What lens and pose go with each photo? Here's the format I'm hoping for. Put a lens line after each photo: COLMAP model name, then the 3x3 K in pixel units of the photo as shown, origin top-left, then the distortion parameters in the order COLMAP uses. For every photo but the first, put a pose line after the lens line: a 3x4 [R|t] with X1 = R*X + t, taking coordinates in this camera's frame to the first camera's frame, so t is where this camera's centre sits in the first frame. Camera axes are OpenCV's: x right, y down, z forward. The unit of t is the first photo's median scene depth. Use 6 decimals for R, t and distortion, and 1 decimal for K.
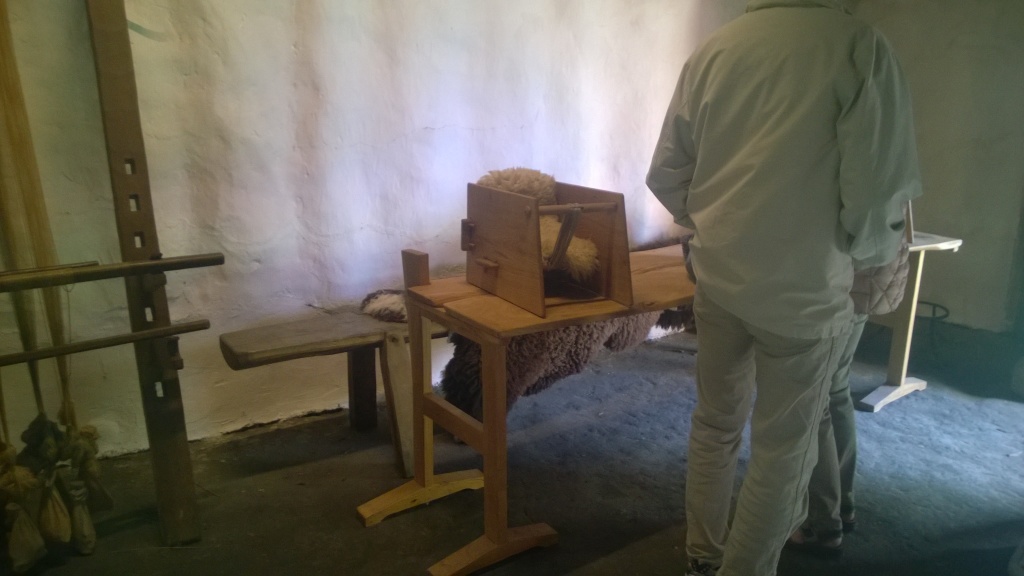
lens RADIAL K [[841.3, 0, 510.7], [0, 841.3, 286.1], [0, 0, 1]] dist [-0.008568, -0.029866]
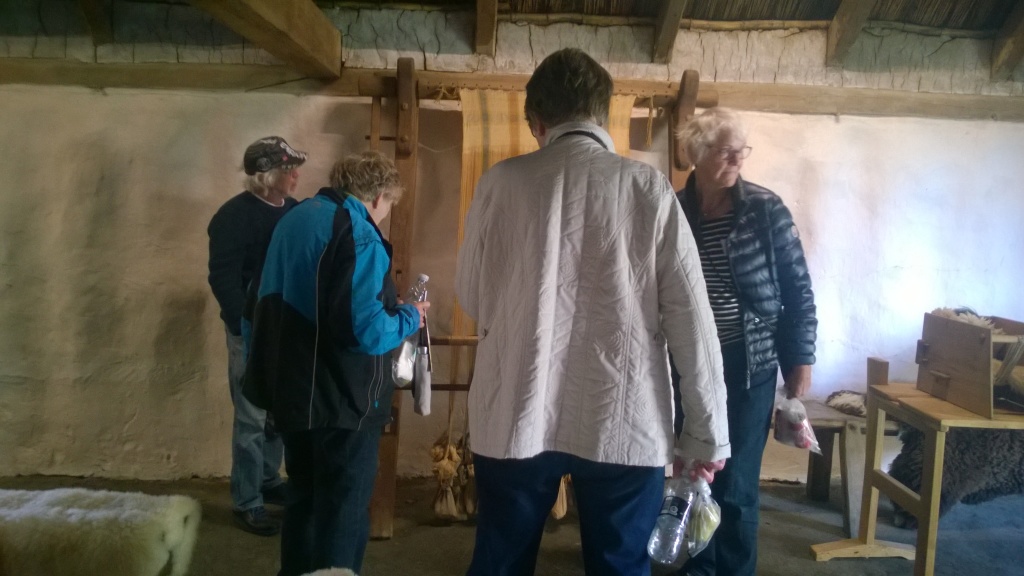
lens RADIAL K [[841.3, 0, 511.1], [0, 841.3, 279.9], [0, 0, 1]] dist [-0.008568, -0.029866]
pose [[0.863491, 0.077288, -0.498407, 0.030453], [-0.148226, 0.983438, -0.104300, 0.048094], [0.482092, 0.163939, 0.860646, -0.365562]]
